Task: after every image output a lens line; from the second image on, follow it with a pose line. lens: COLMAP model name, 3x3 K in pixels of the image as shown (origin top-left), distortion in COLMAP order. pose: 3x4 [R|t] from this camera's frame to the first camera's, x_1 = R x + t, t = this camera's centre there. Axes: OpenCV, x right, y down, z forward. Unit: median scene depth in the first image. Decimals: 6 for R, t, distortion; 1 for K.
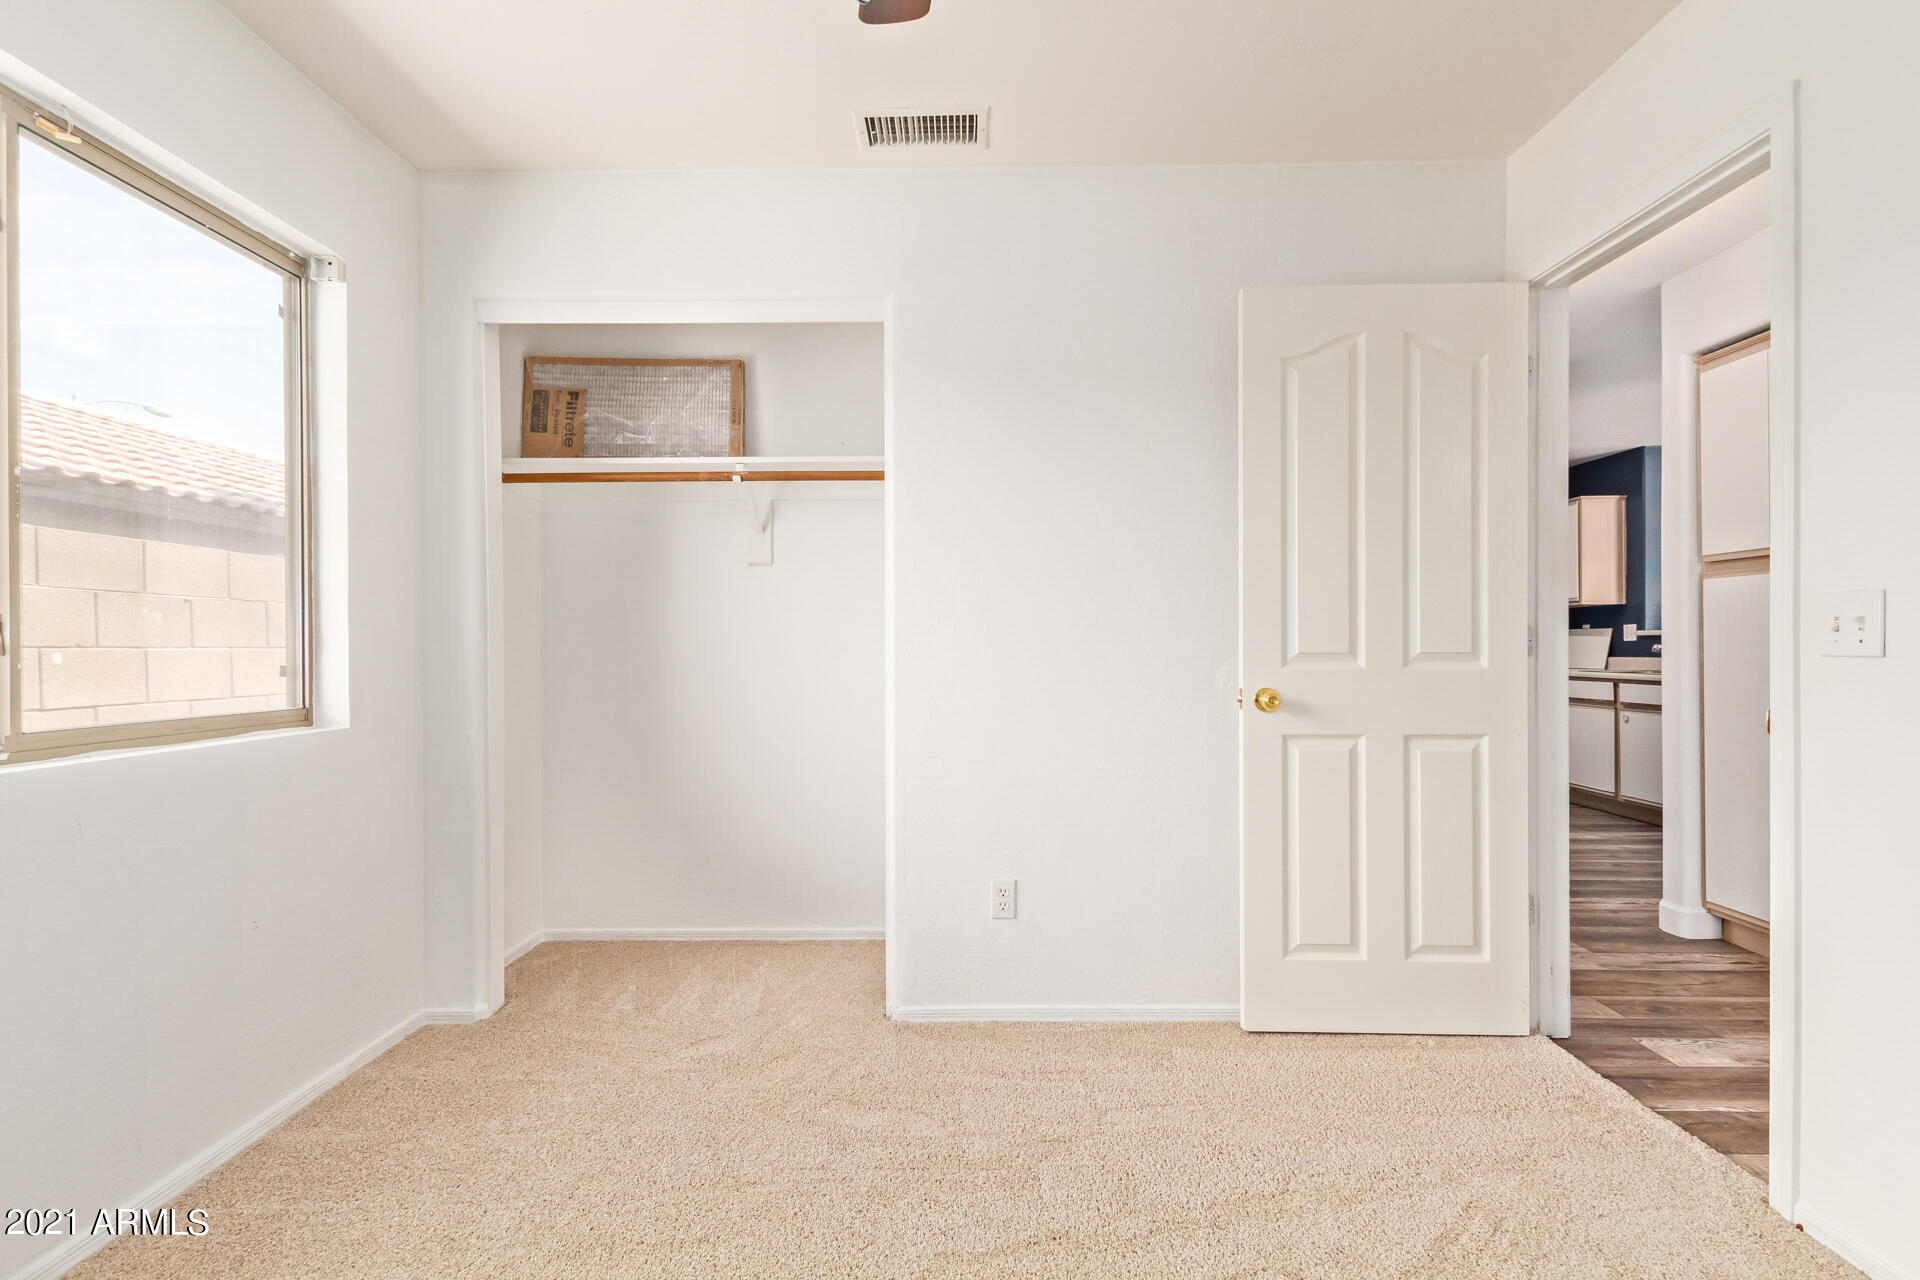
lens RADIAL K [[920.2, 0, 949.9], [0, 920.2, 646.8], [0, 0, 1]] dist [0.018290, -0.007829]
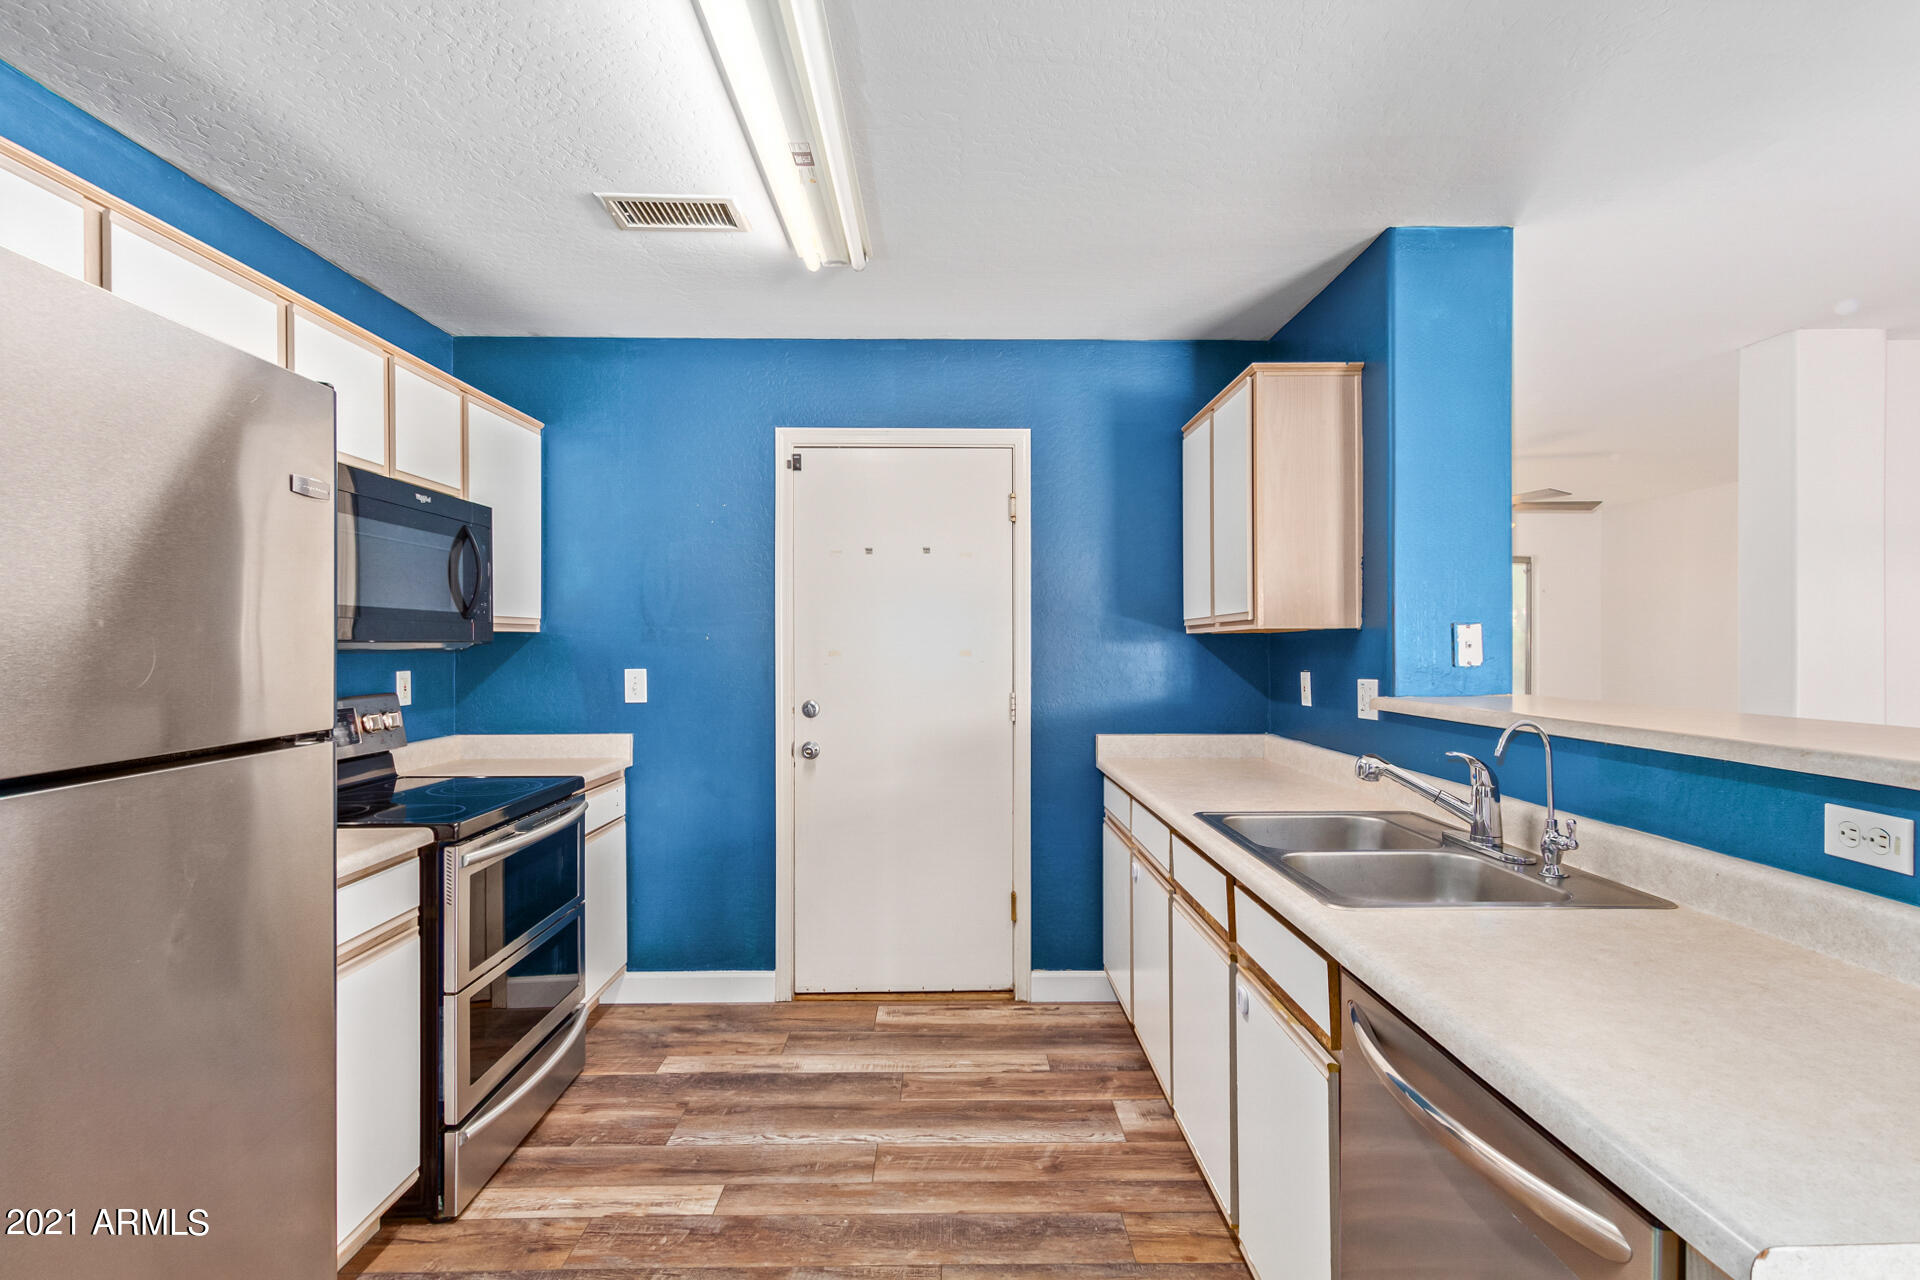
lens RADIAL K [[920.2, 0, 967.7], [0, 920.2, 640.2], [0, 0, 1]] dist [0.018290, -0.007829]
pose [[0.999382, -0.000094, 0.035150, 0.552931], [0.000240, 0.999991, -0.004139, -0.040011], [-0.035149, 0.004145, 0.999373, 0.613884]]
